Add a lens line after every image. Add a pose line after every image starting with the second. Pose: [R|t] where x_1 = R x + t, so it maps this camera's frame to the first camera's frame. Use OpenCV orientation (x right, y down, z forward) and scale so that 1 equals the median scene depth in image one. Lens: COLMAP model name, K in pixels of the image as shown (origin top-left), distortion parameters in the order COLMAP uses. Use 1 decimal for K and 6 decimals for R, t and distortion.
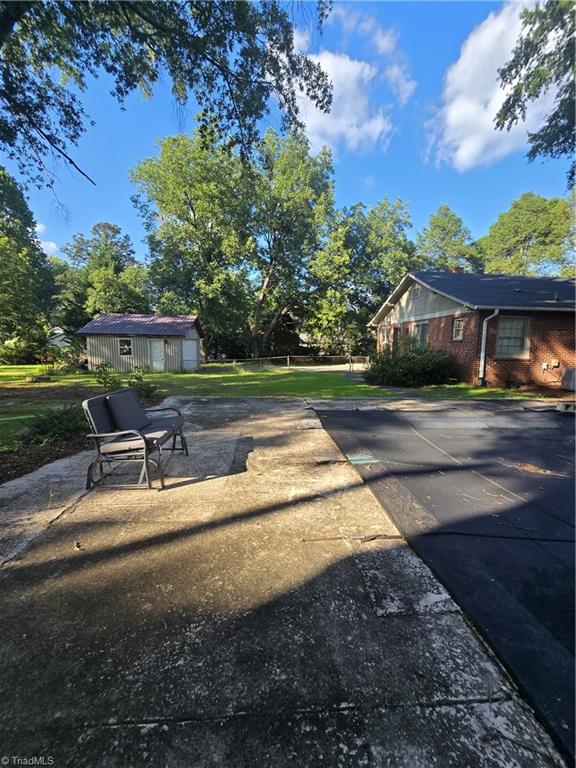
lens RADIAL K [[326.4, 0, 288.0], [0, 326.4, 384.0], [0, 0, 1]] dist [-0.009785, 0.001120]
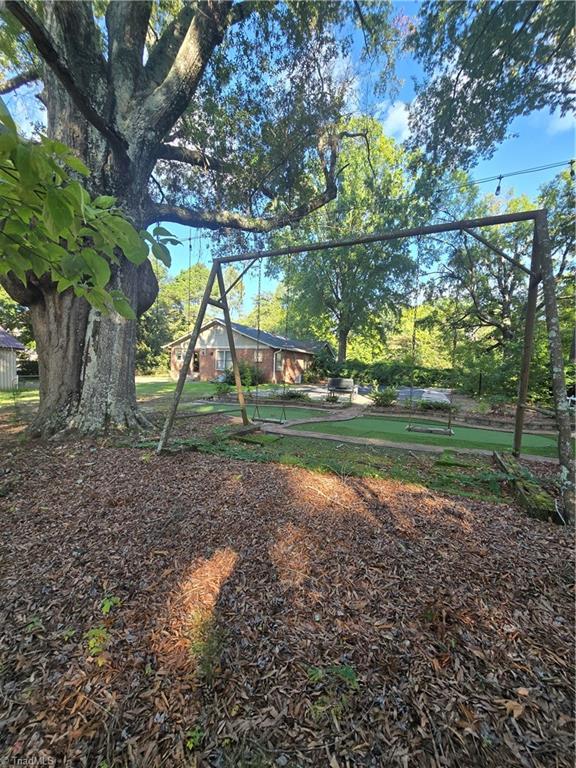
lens RADIAL K [[304.2, 0, 288.0], [0, 304.2, 384.0], [0, 0, 1]] dist [-0.001357, 0.000308]
pose [[0.476851, -0.042898, 0.877937, -1.035690], [0.083994, 0.996462, 0.003068, 0.008243], [-0.874962, 0.072279, 0.478766, -0.019721]]
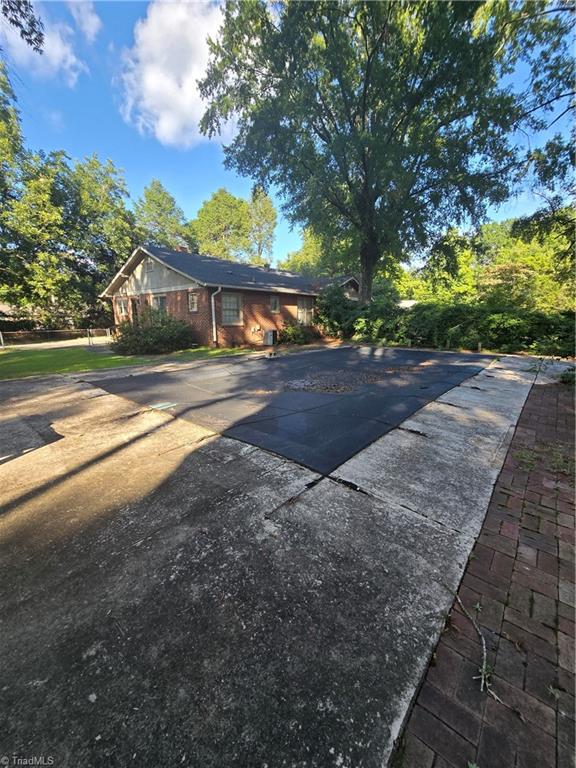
lens RADIAL K [[304.2, 0, 288.0], [0, 304.2, 384.0], [0, 0, 1]] dist [-0.001357, 0.000308]
pose [[0.698047, -0.168845, 0.695861, -0.066073], [0.098928, 0.985223, 0.139818, 0.007081], [-0.709186, -0.028760, 0.704435, -0.050397]]
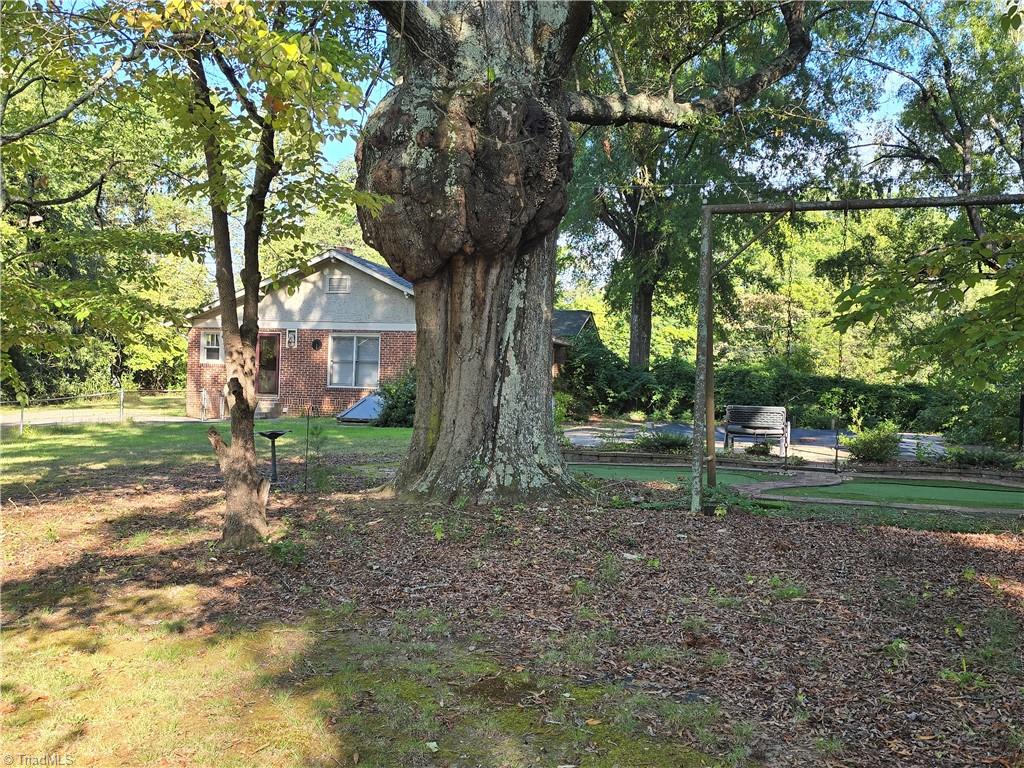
lens RADIAL K [[942.3, 0, 512.0], [0, 942.3, 384.0], [0, 0, 1]] dist [0.021666, 0.008450]
pose [[0.349240, 0.000843, 0.937033, -1.465897], [0.090945, 0.995248, -0.034791, -0.007486], [-0.932609, 0.097369, 0.347504, 0.127625]]
